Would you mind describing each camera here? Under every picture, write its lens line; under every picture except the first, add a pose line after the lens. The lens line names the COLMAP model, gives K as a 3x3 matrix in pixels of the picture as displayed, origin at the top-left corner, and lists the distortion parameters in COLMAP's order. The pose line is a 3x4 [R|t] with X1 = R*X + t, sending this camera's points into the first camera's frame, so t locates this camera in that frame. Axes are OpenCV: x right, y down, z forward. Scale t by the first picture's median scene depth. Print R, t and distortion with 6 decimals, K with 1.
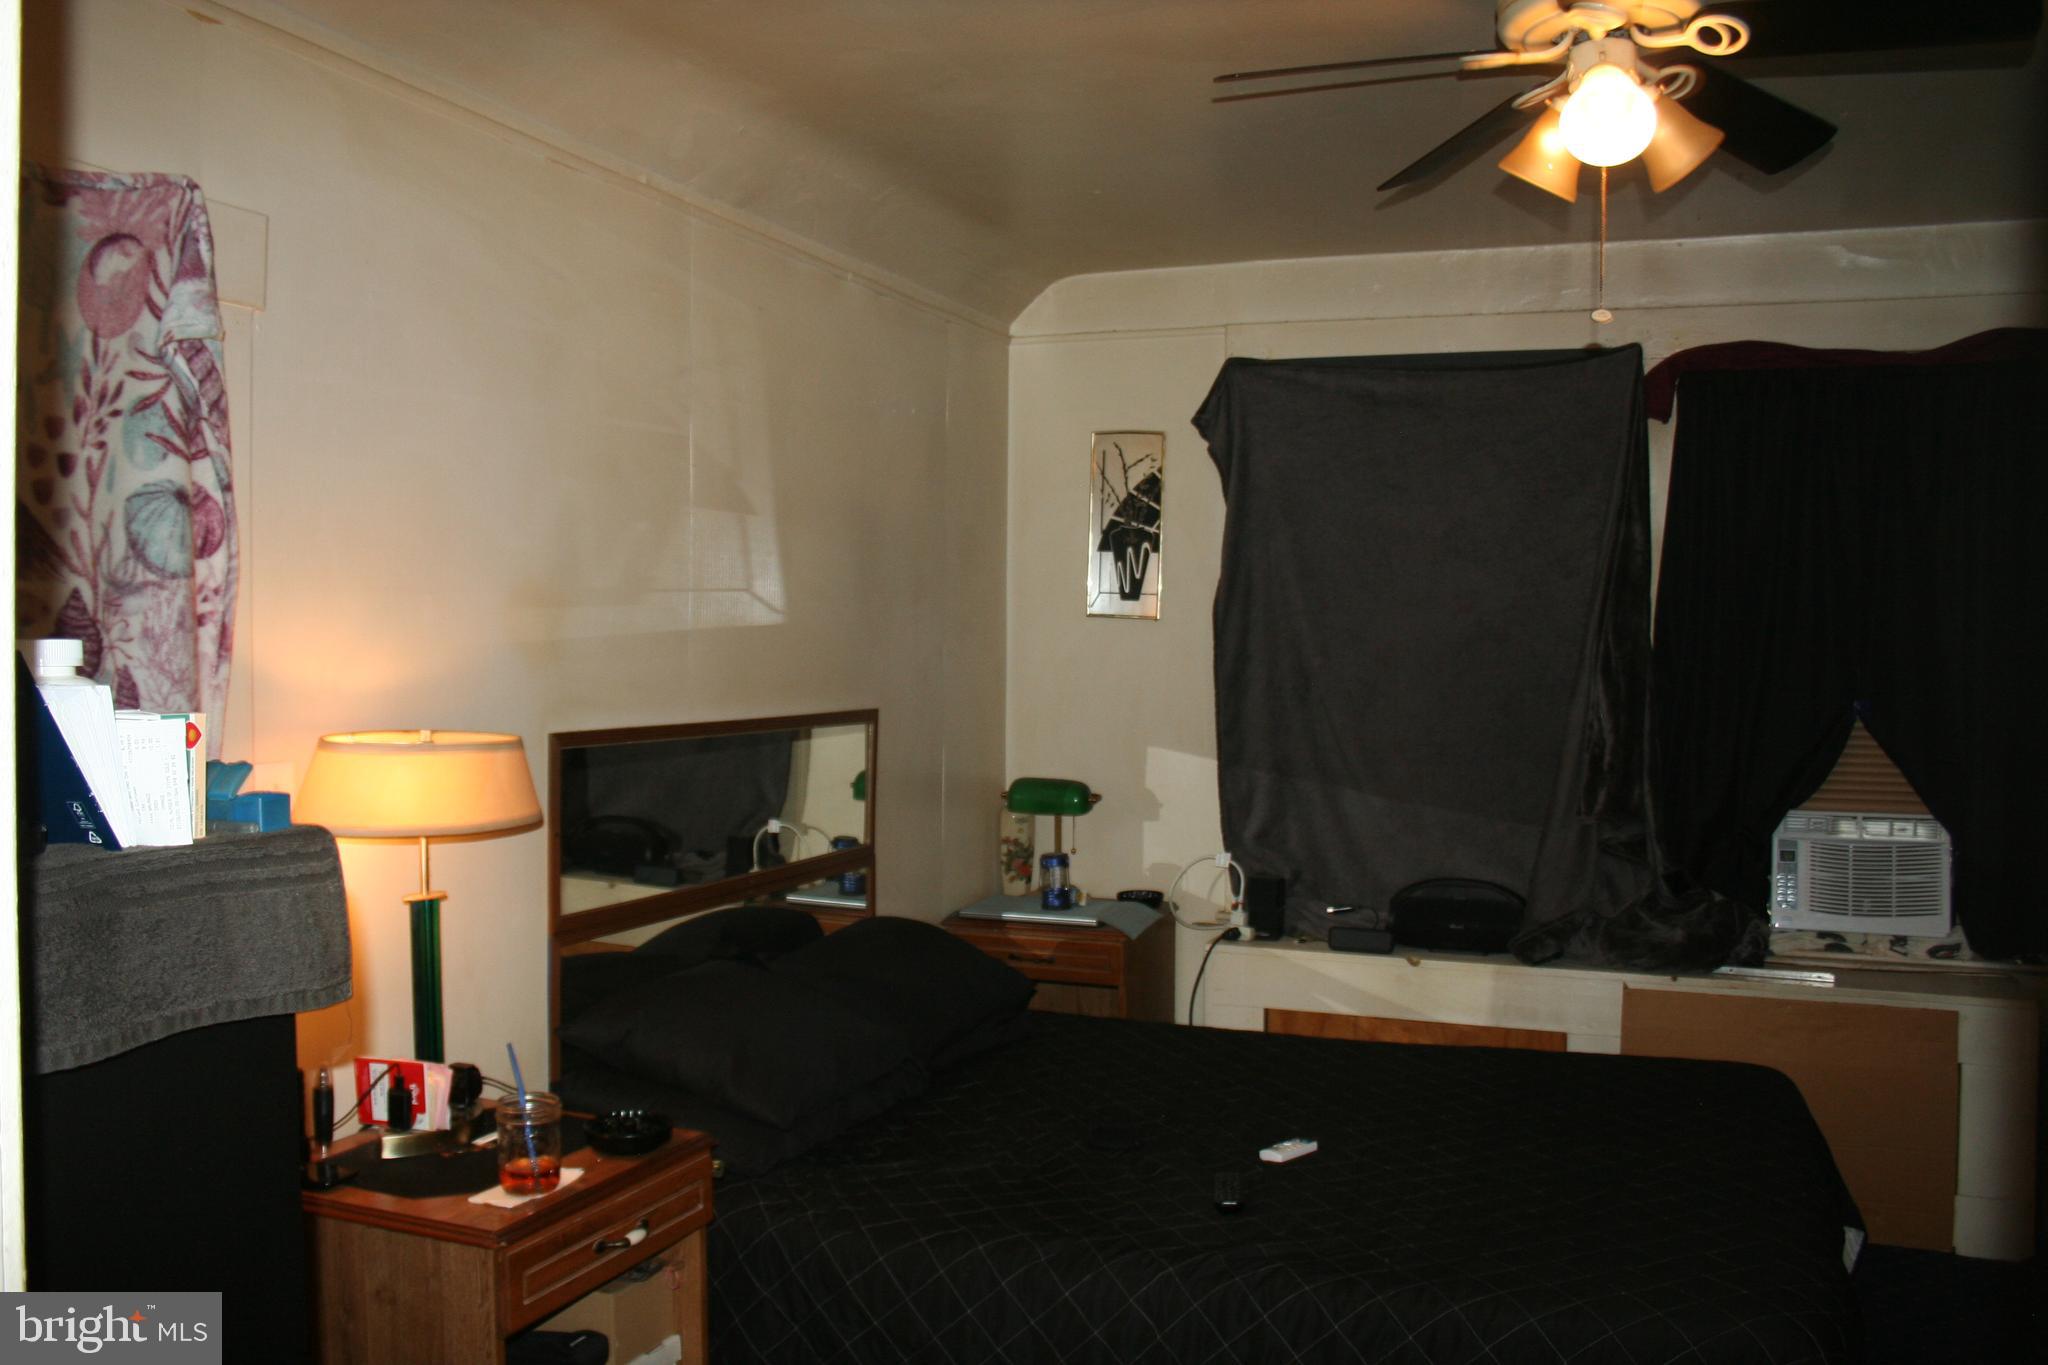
lens RADIAL K [[1697.8, 0, 1024.0], [0, 1697.8, 682.5], [0, 0, 1]] dist [-0.148103, 0.128474]
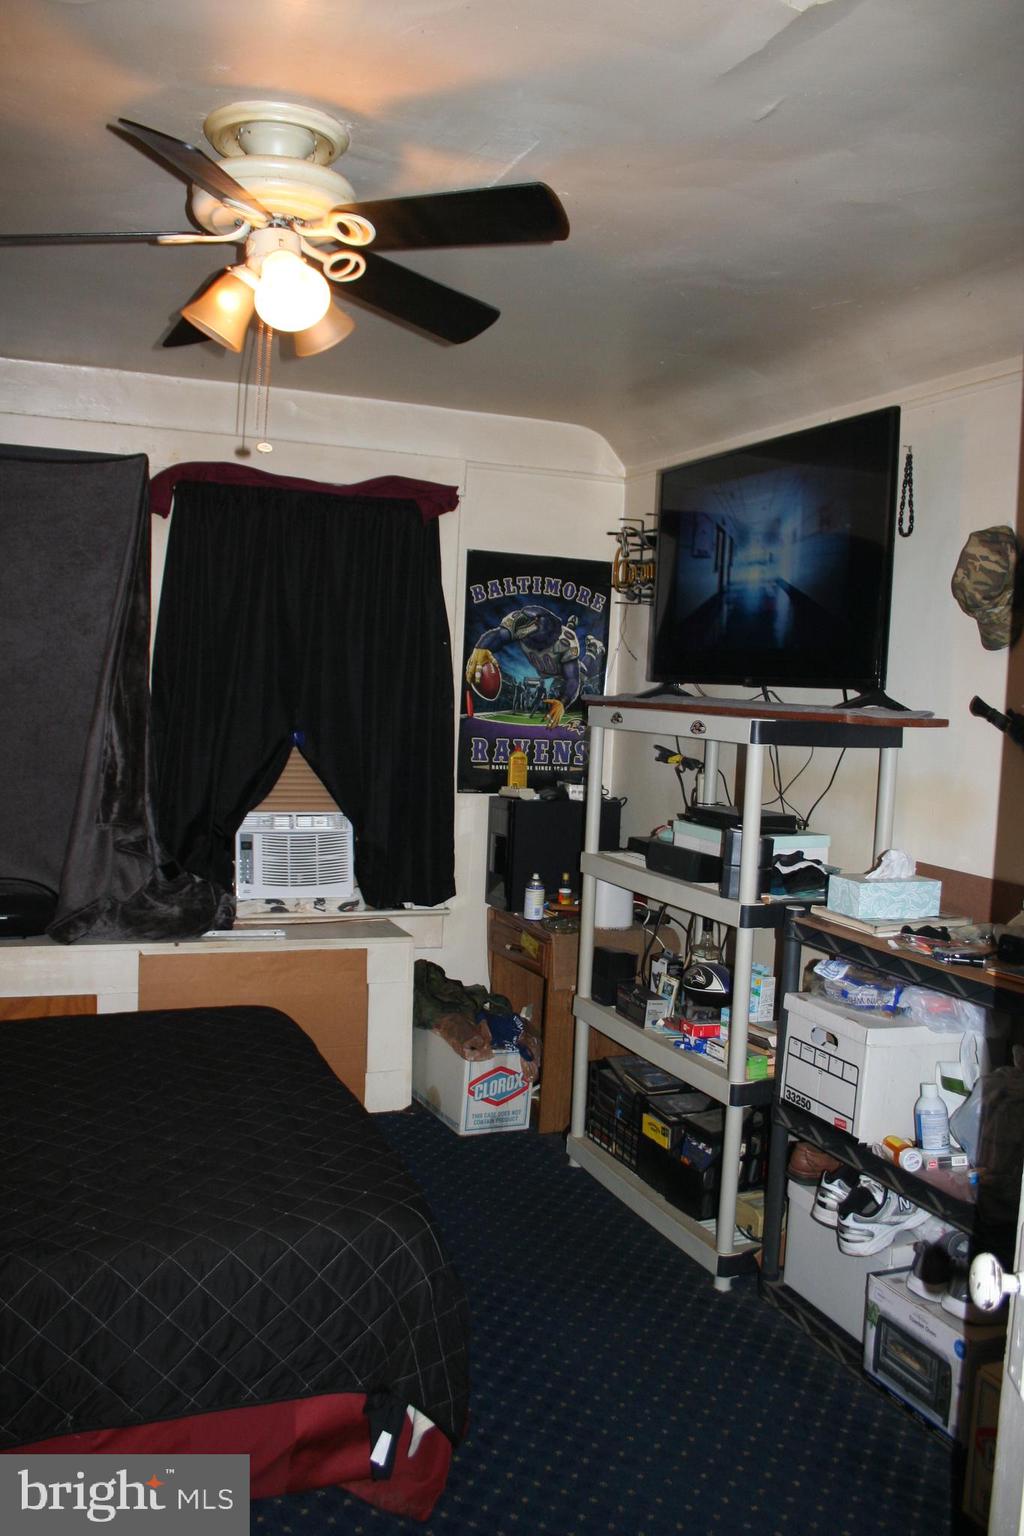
lens RADIAL K [[1276.9, 0, 505.7], [0, 1276.9, 761.8], [0, 0, 1]] dist [-0.139968, 0.135344]
pose [[0.742725, -0.019556, 0.669311, -0.077519], [-0.017185, 0.998687, 0.048250, -0.018290], [-0.669376, -0.047338, 0.741414, 0.083828]]
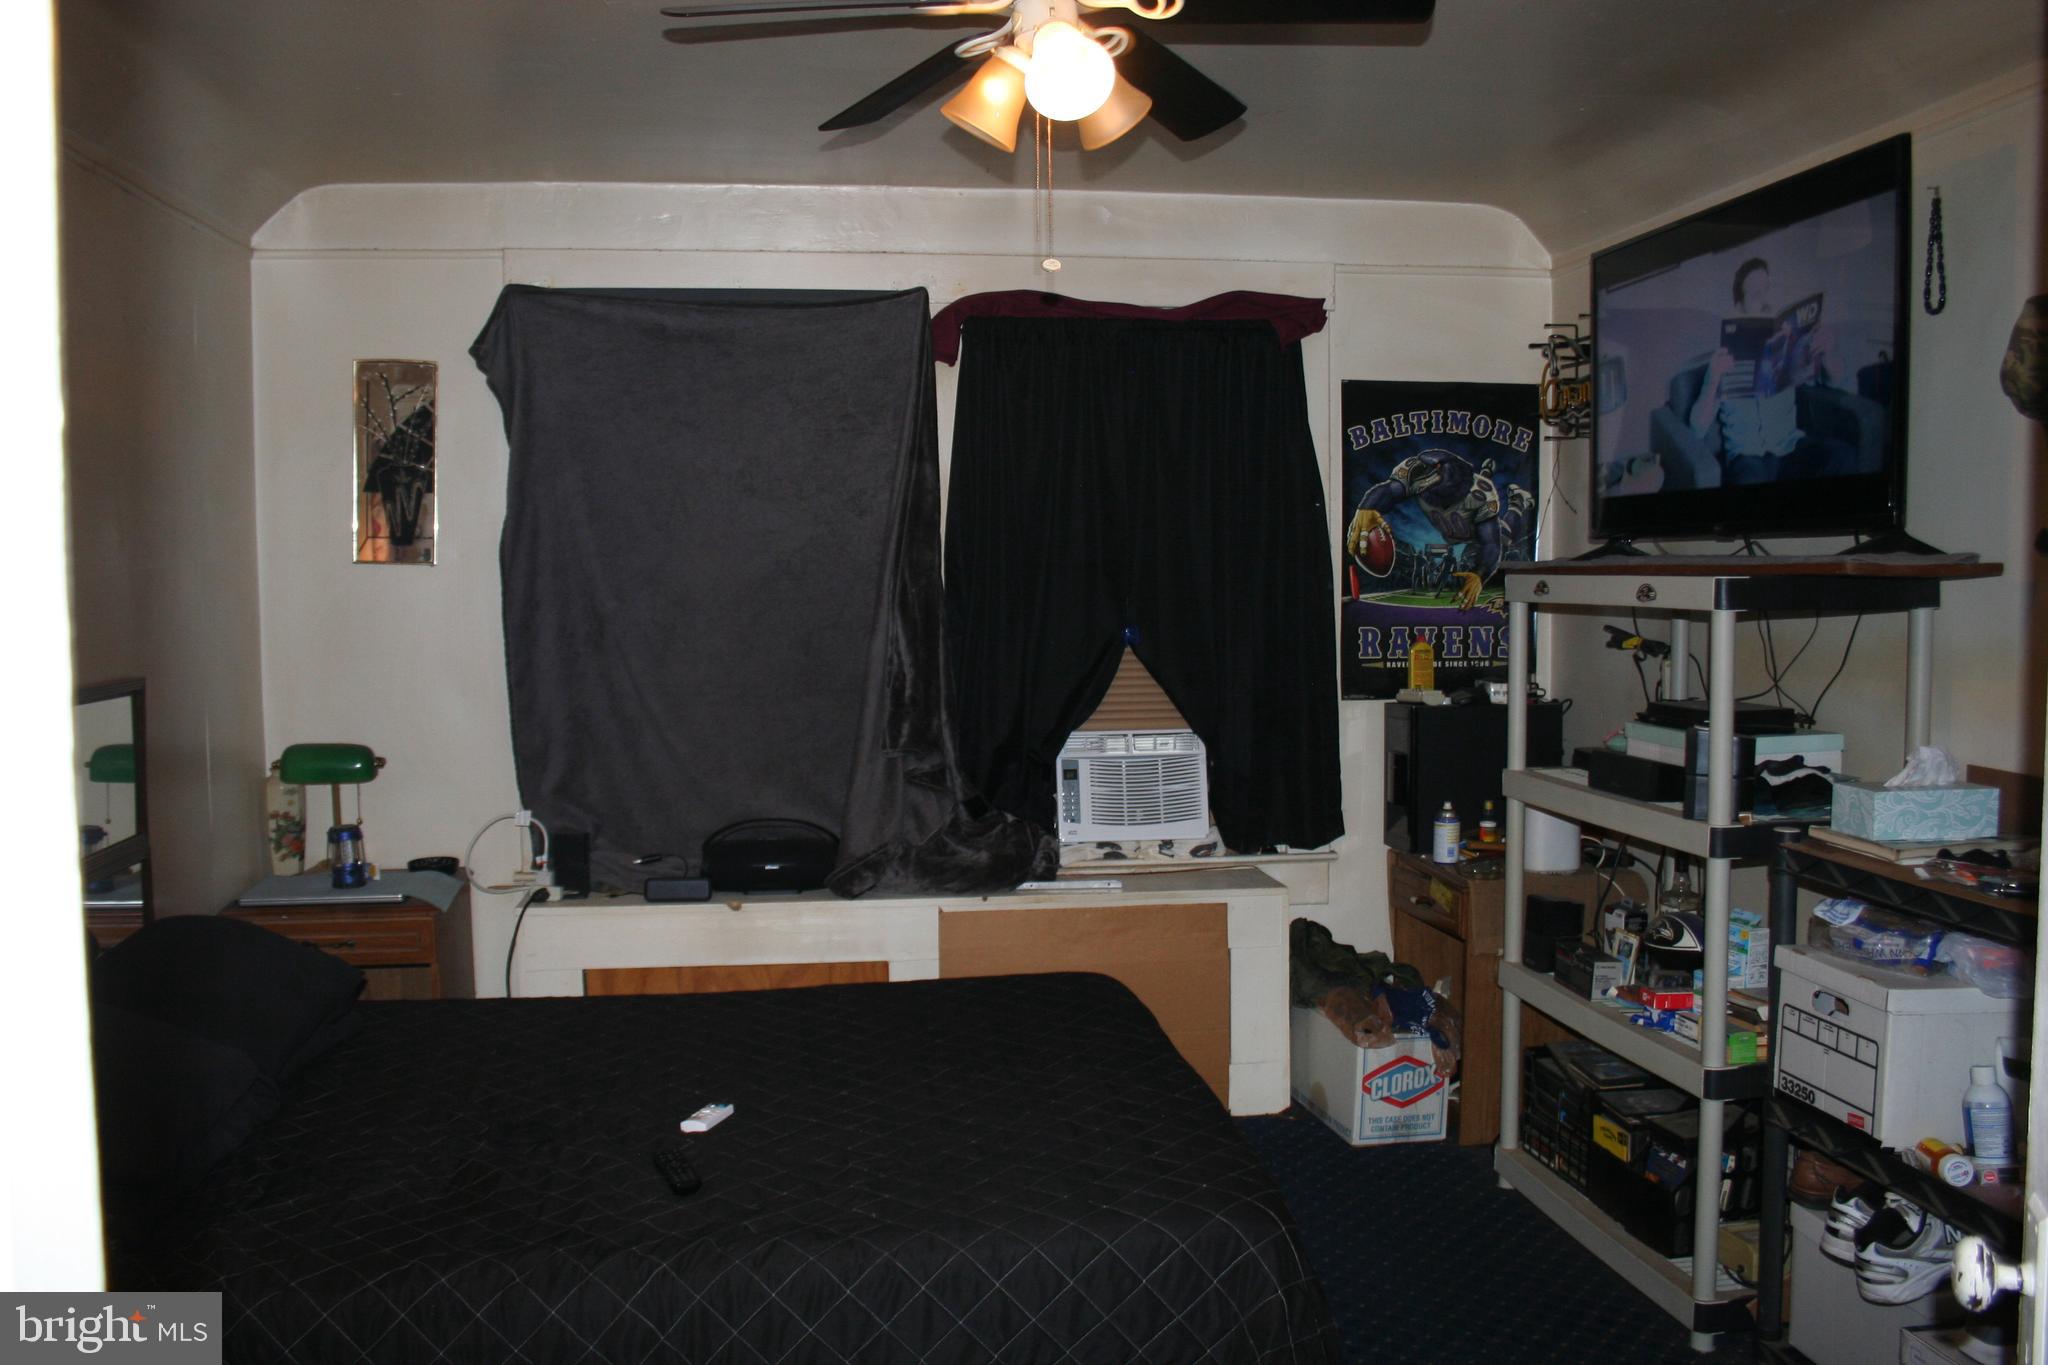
lens RADIAL K [[1702.5, 0, 1024.0], [0, 1702.5, 682.5], [0, 0, 1]] dist [-0.139968, 0.135344]
pose [[0.880245, -0.048428, 0.472042, -0.081875], [0.029971, 0.998466, 0.046548, -0.006882], [-0.473572, -0.026826, 0.880346, 0.043699]]
